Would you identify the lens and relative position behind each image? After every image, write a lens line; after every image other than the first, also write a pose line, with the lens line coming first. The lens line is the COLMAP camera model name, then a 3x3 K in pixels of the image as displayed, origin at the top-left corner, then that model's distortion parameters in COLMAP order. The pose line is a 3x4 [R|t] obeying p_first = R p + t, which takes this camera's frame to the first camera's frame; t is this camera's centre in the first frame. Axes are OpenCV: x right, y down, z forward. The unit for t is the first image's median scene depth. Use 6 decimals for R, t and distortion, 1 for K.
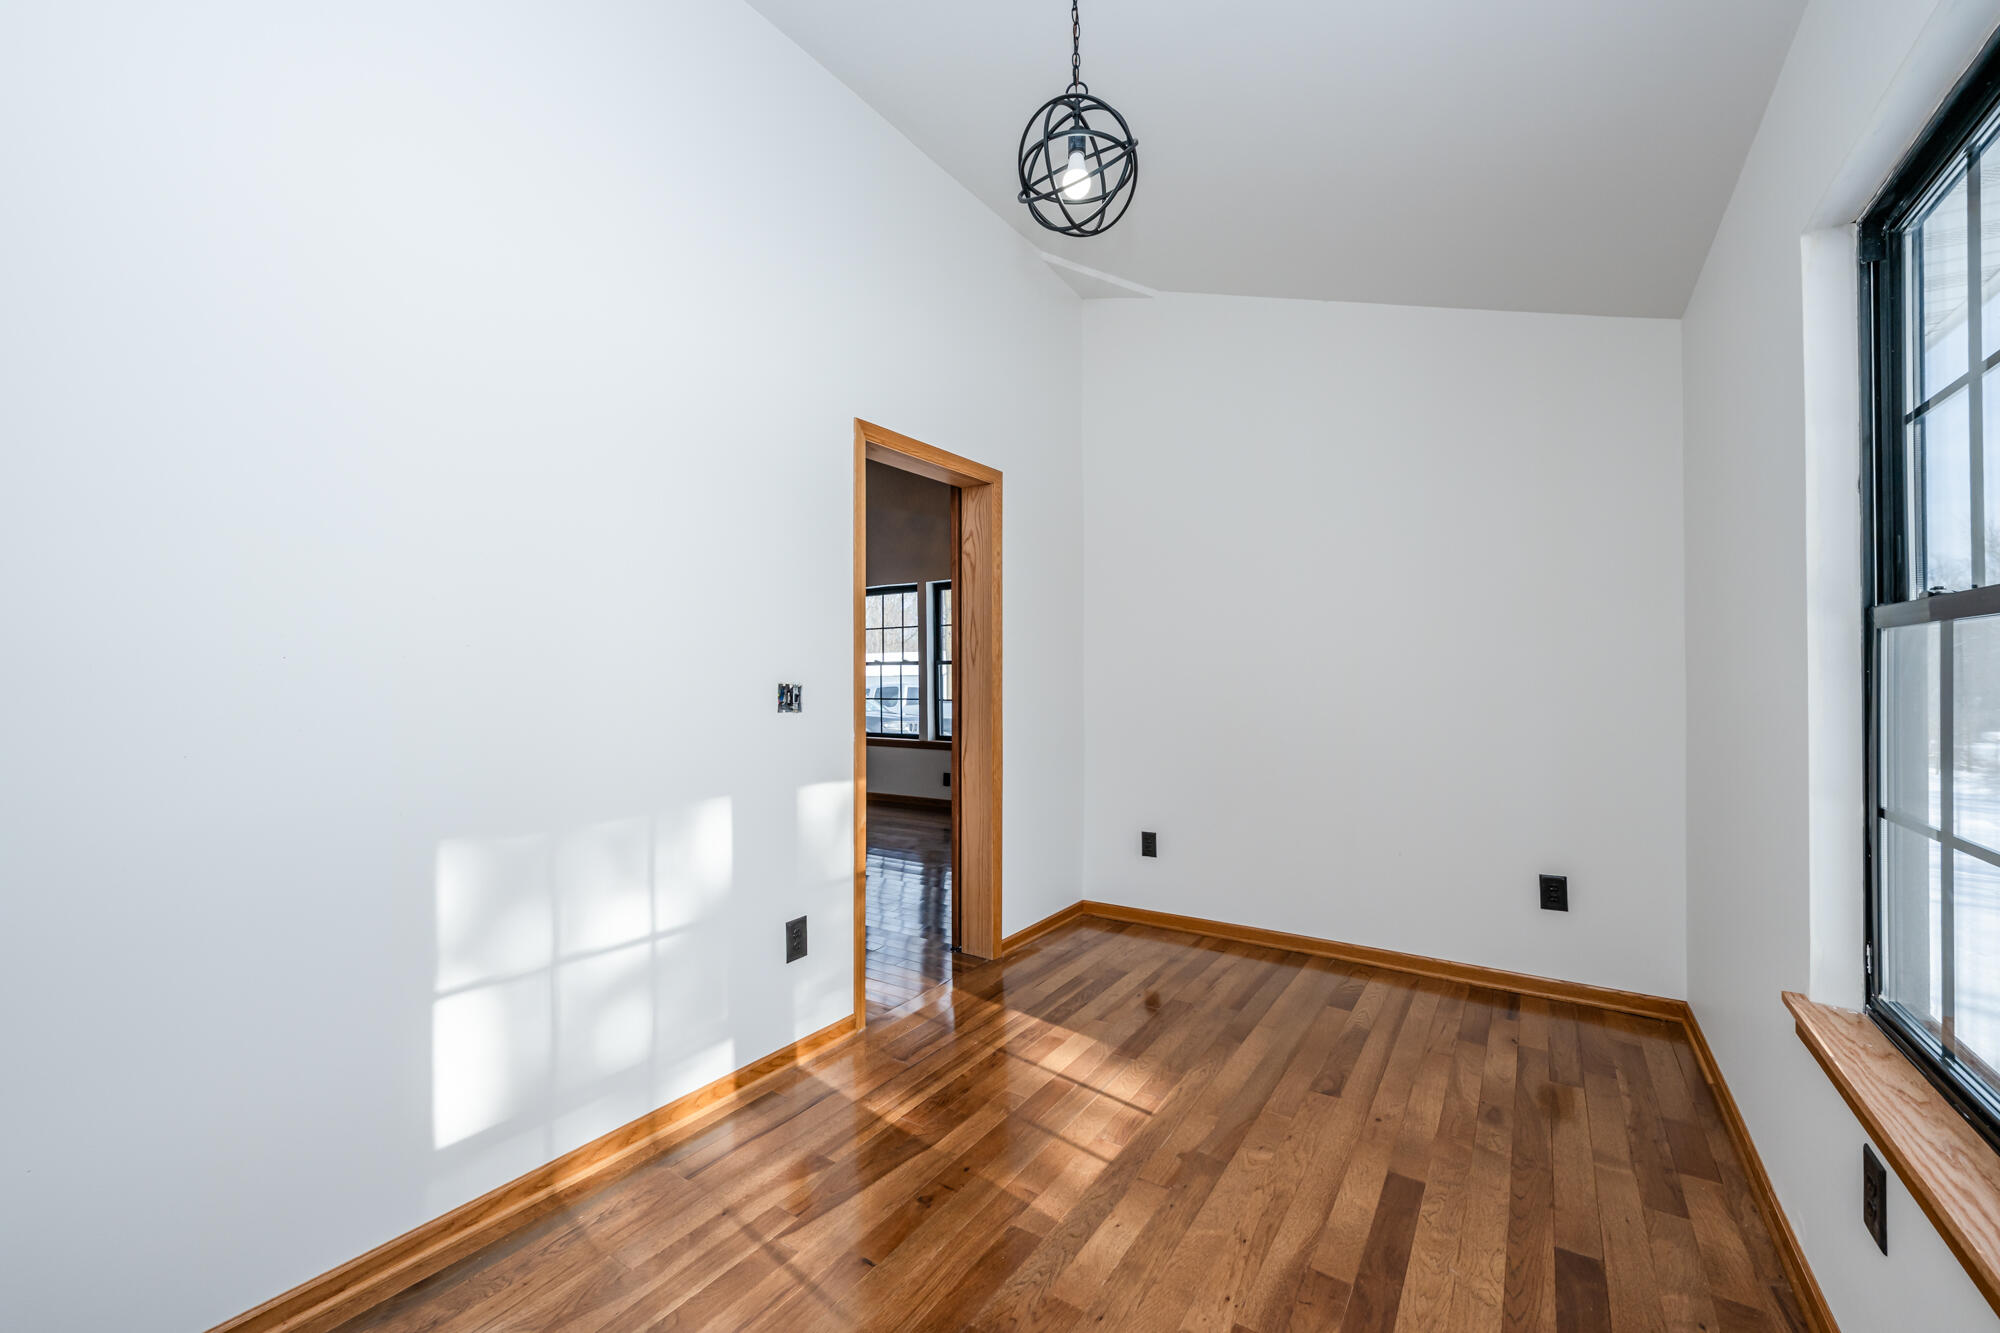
lens RADIAL K [[818.1, 0, 1005.0], [0, 818.1, 671.6], [0, 0, 1]] dist [-0.000260, -0.000082]
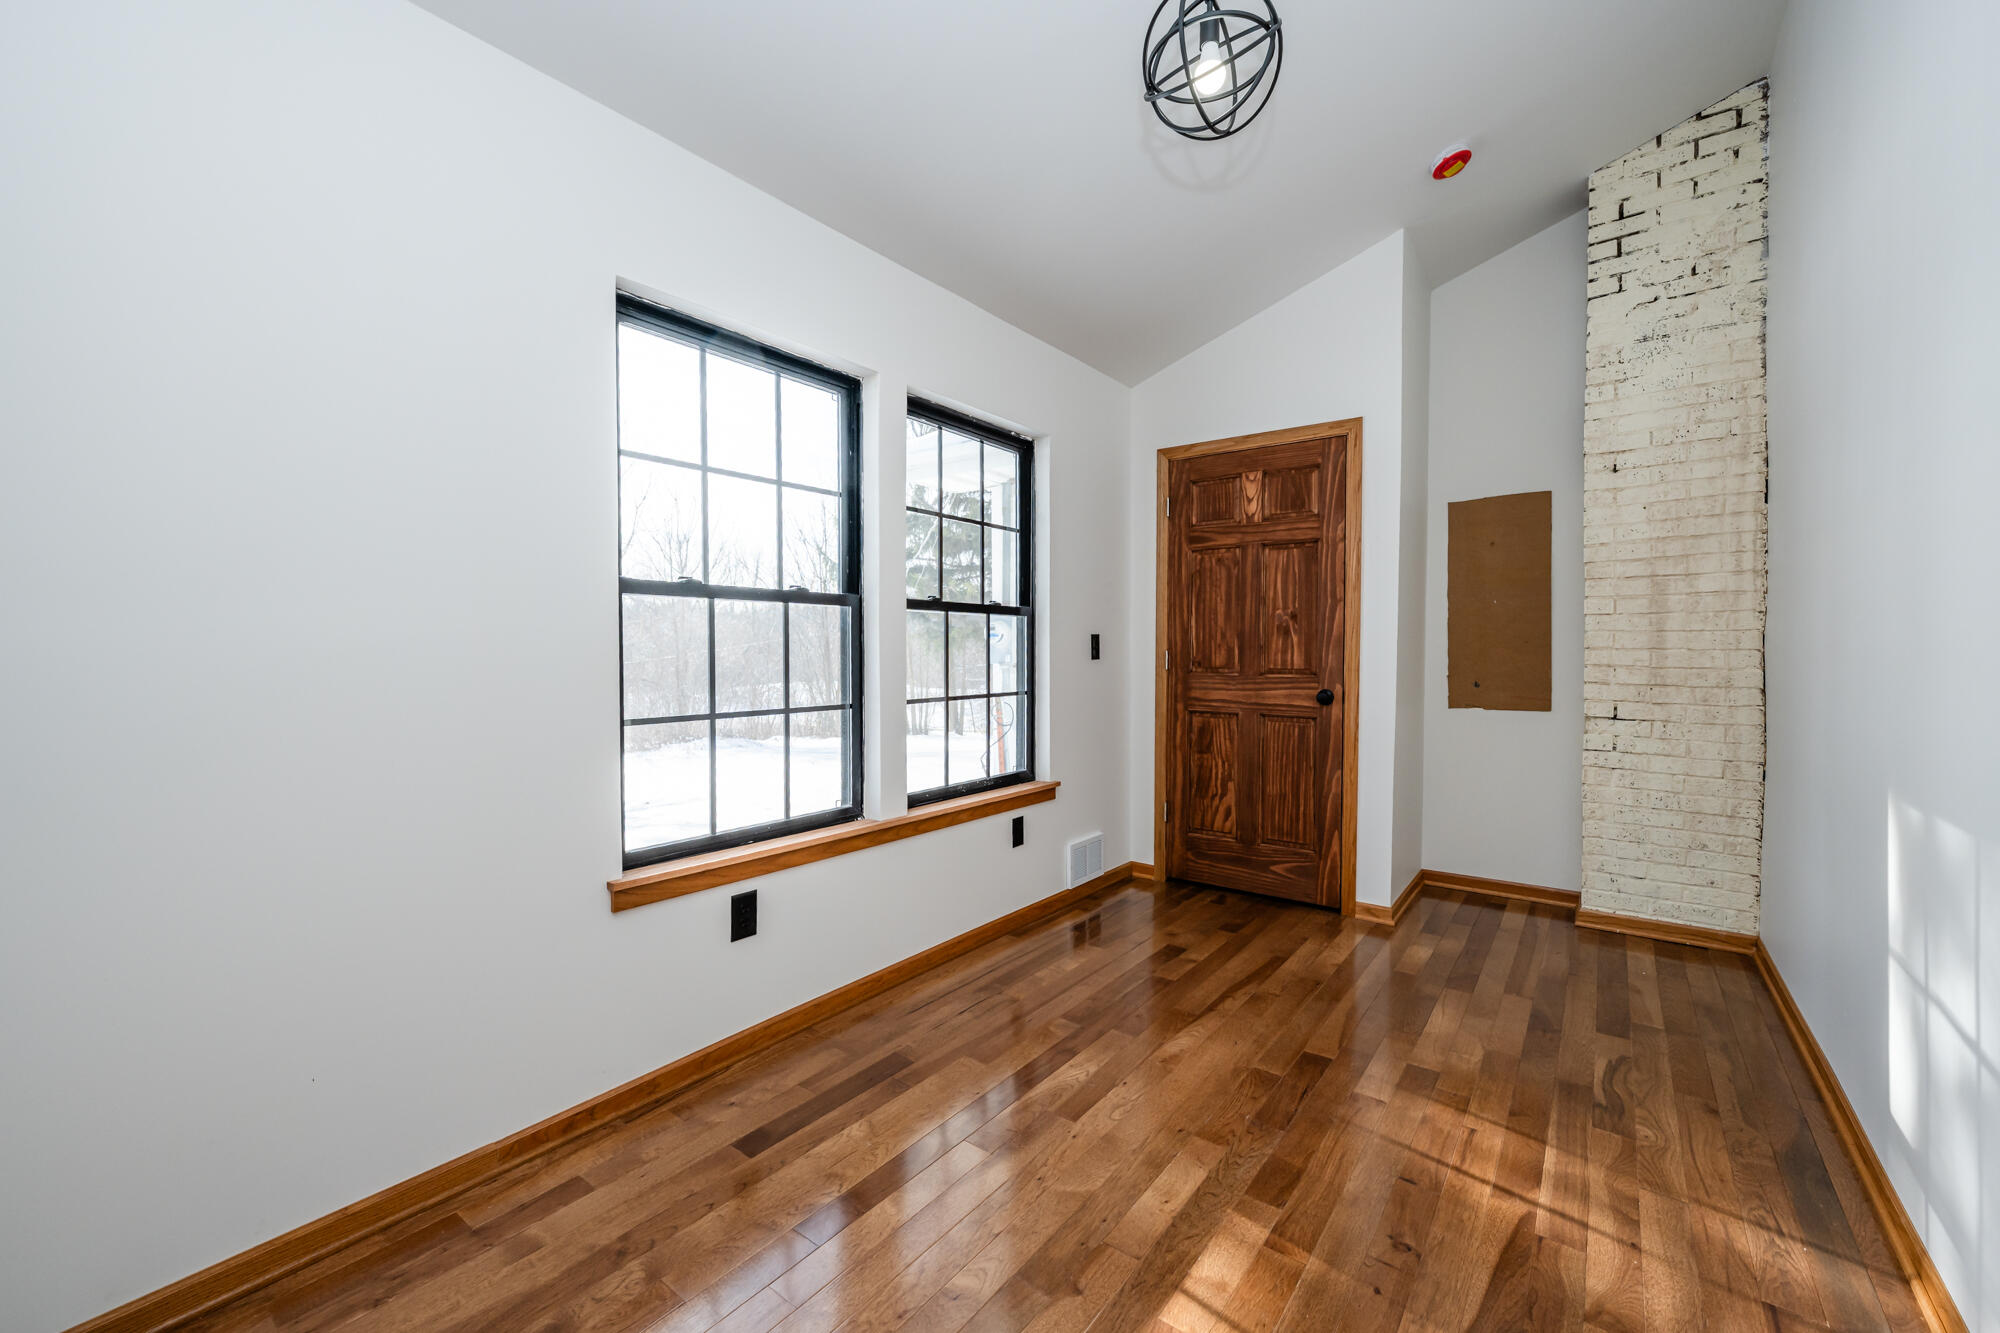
lens RADIAL K [[818.1, 0, 1001.5], [0, 818.1, 670.8], [0, 0, 1]] dist [-0.000260, -0.000082]
pose [[-0.997954, 0.003628, 0.063832, 0.271035], [0.004954, 0.999775, 0.020625, 0.048356], [-0.063743, 0.020899, -0.997747, 1.982091]]
